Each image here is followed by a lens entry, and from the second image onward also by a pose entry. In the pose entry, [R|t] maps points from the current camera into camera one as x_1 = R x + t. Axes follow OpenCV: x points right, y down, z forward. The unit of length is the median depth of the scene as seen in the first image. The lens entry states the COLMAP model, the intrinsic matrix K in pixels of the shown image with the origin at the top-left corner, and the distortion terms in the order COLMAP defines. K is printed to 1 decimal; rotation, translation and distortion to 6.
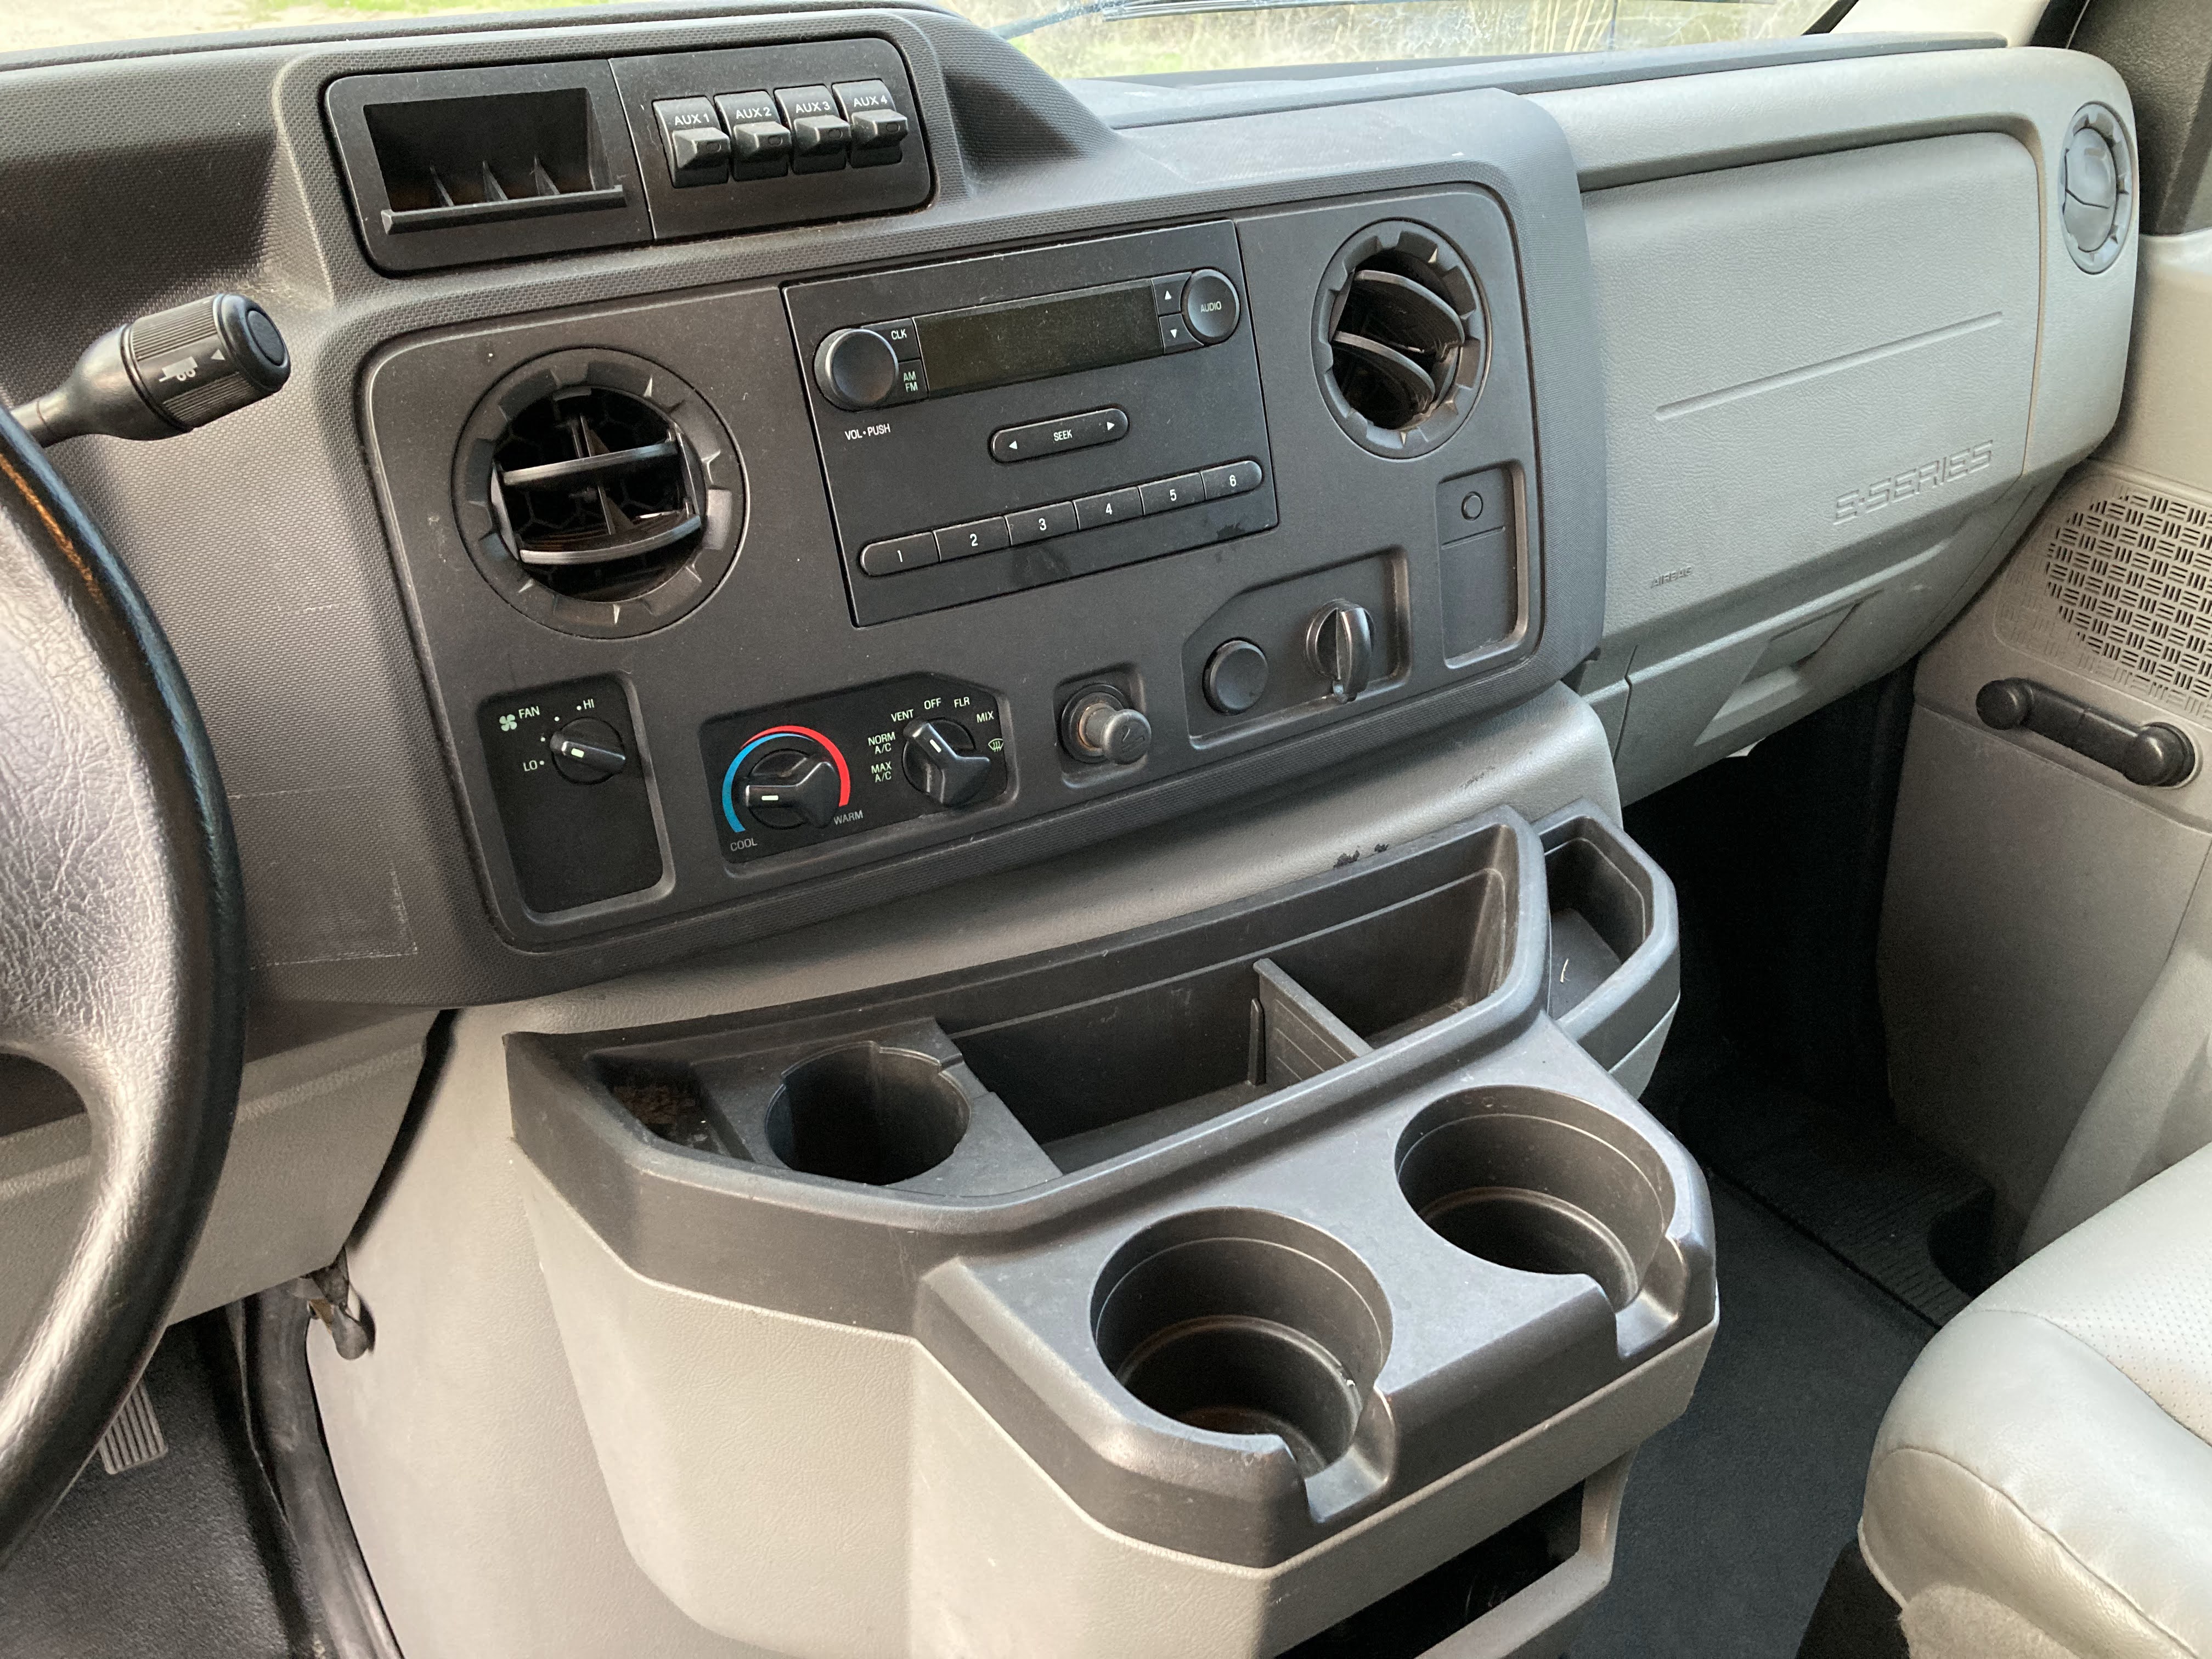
lens RADIAL K [[1826.7, 0, 1116.8], [0, 1826.7, 833.1], [0, 0, 1]] dist [0.031771, -0.022797]
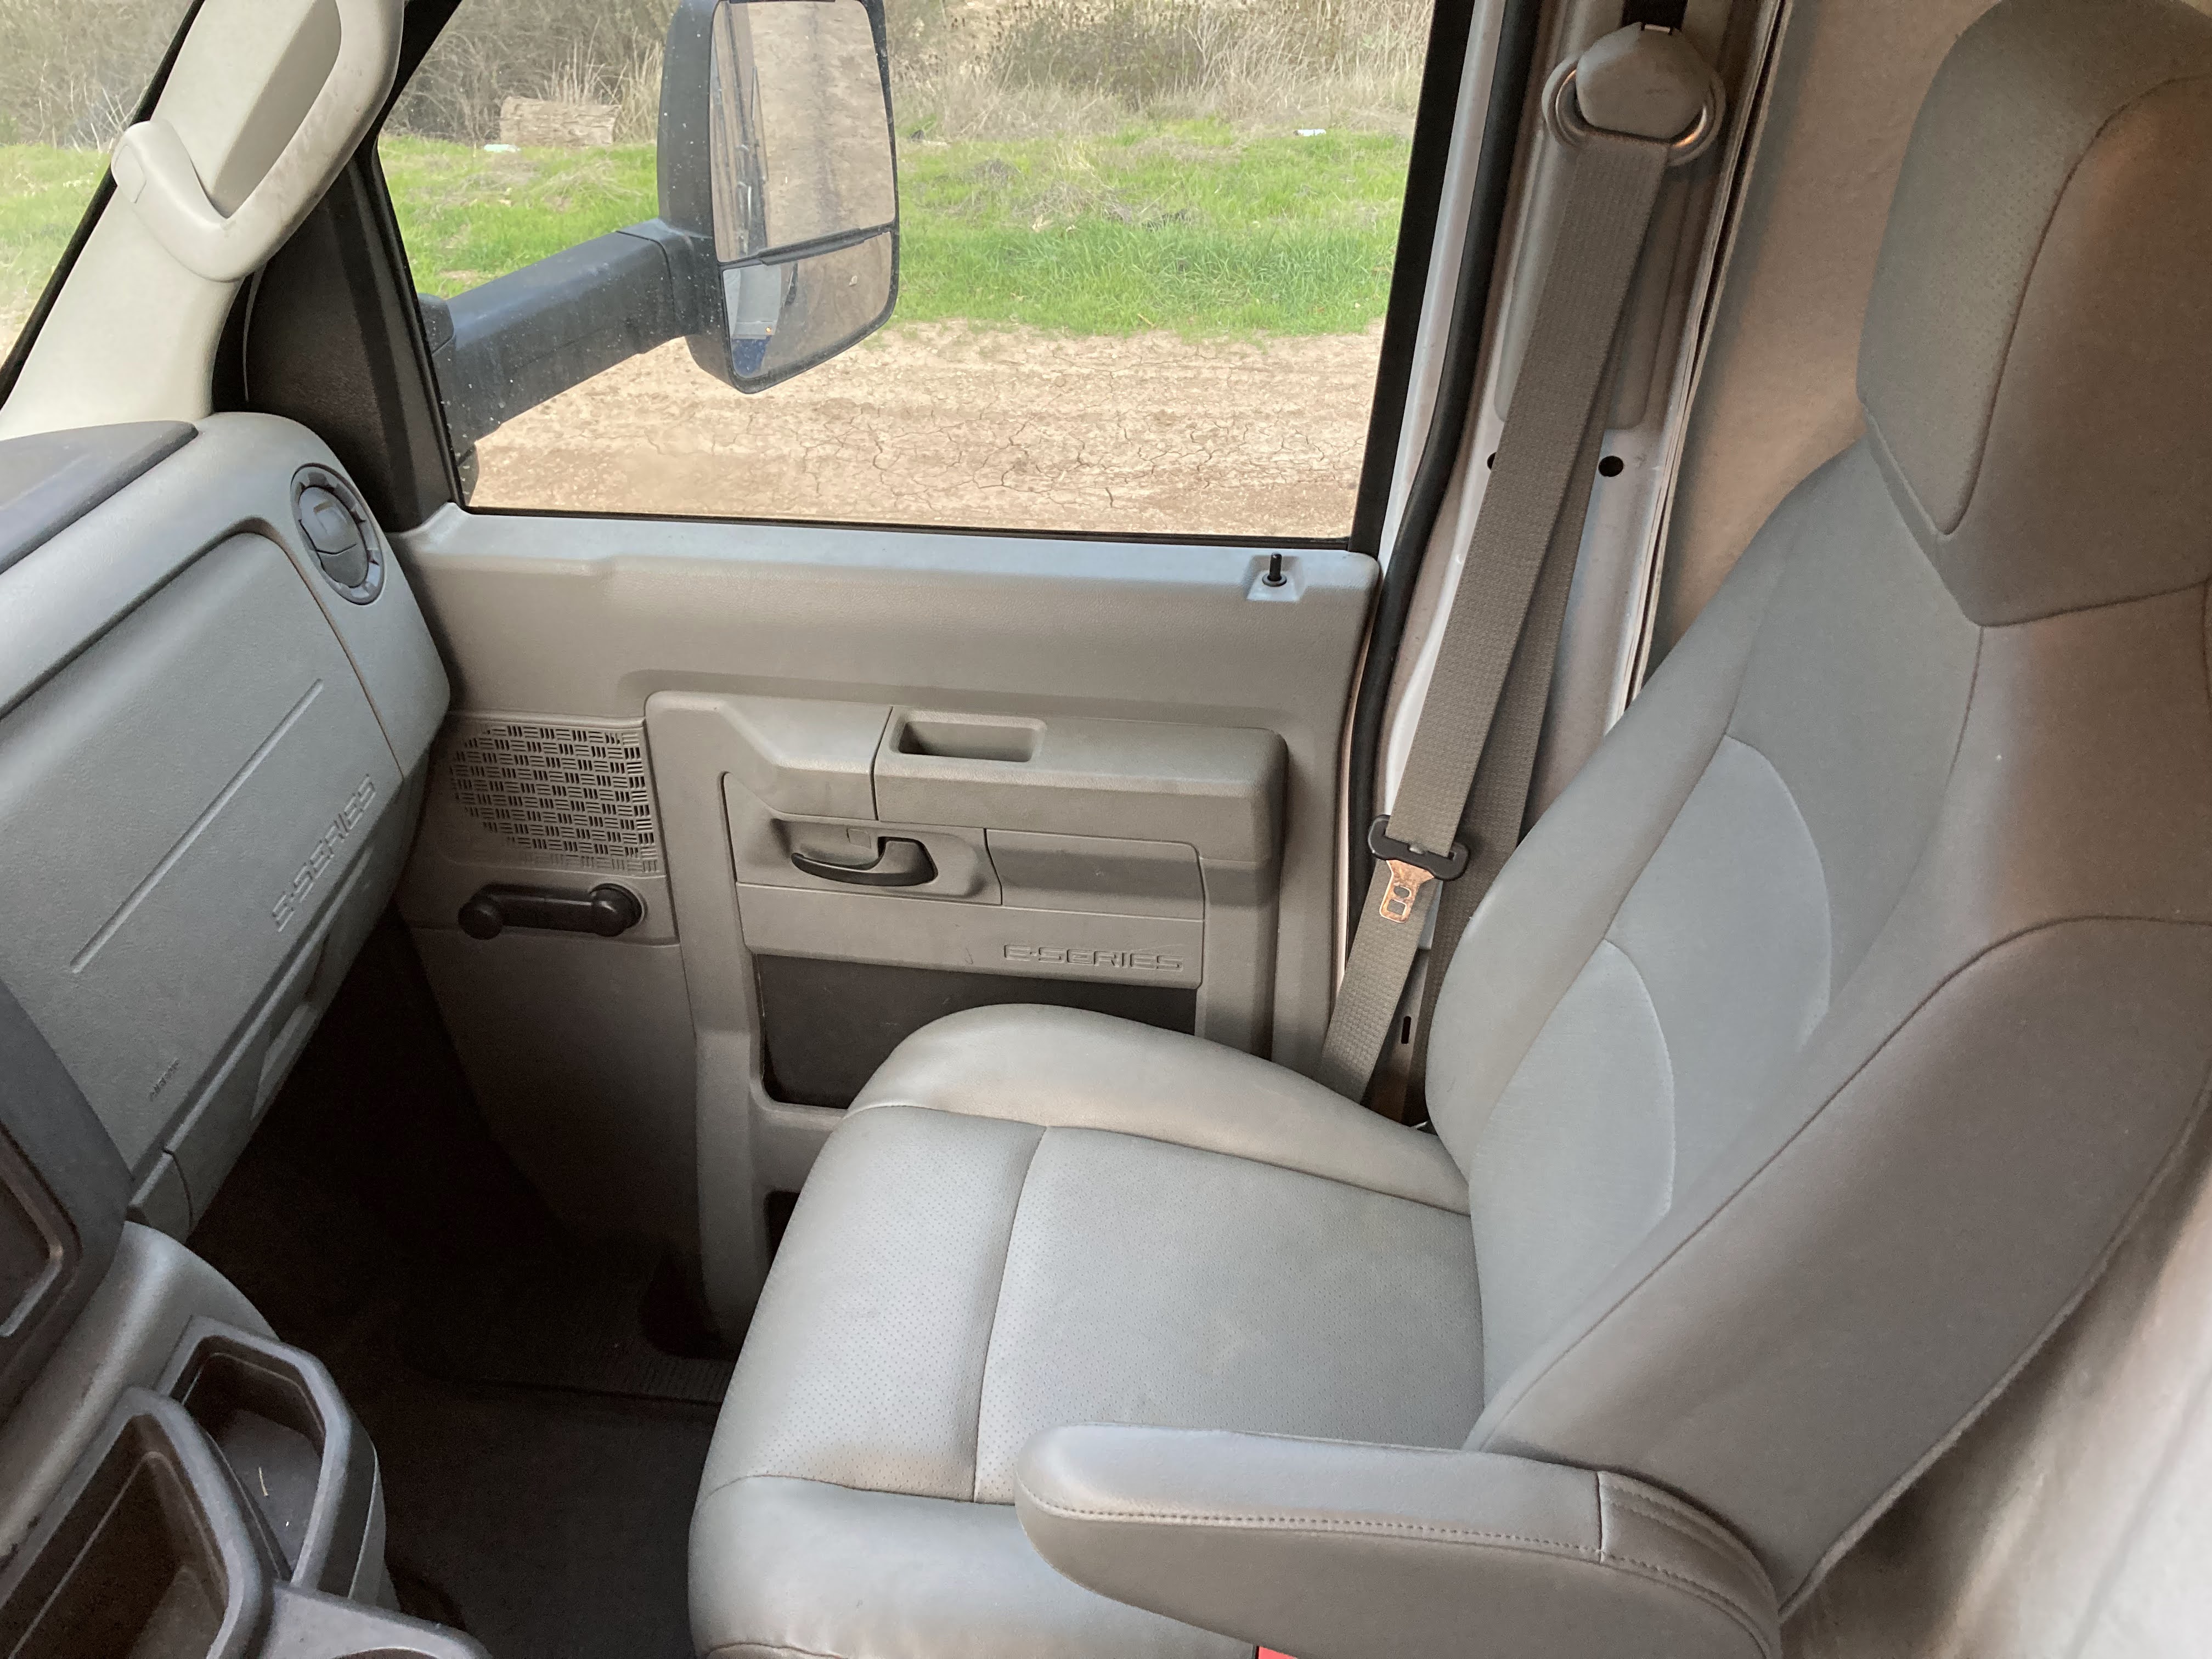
lens RADIAL K [[1826.7, 0, 1107.3], [0, 1826.7, 836.3], [0, 0, 1]] dist [0.031771, -0.022797]
pose [[0.639026, -0.442391, 0.629234, 0.042543], [0.395786, 0.890561, 0.224174, -0.247210], [-0.659544, 0.105789, 0.744184, -0.123484]]
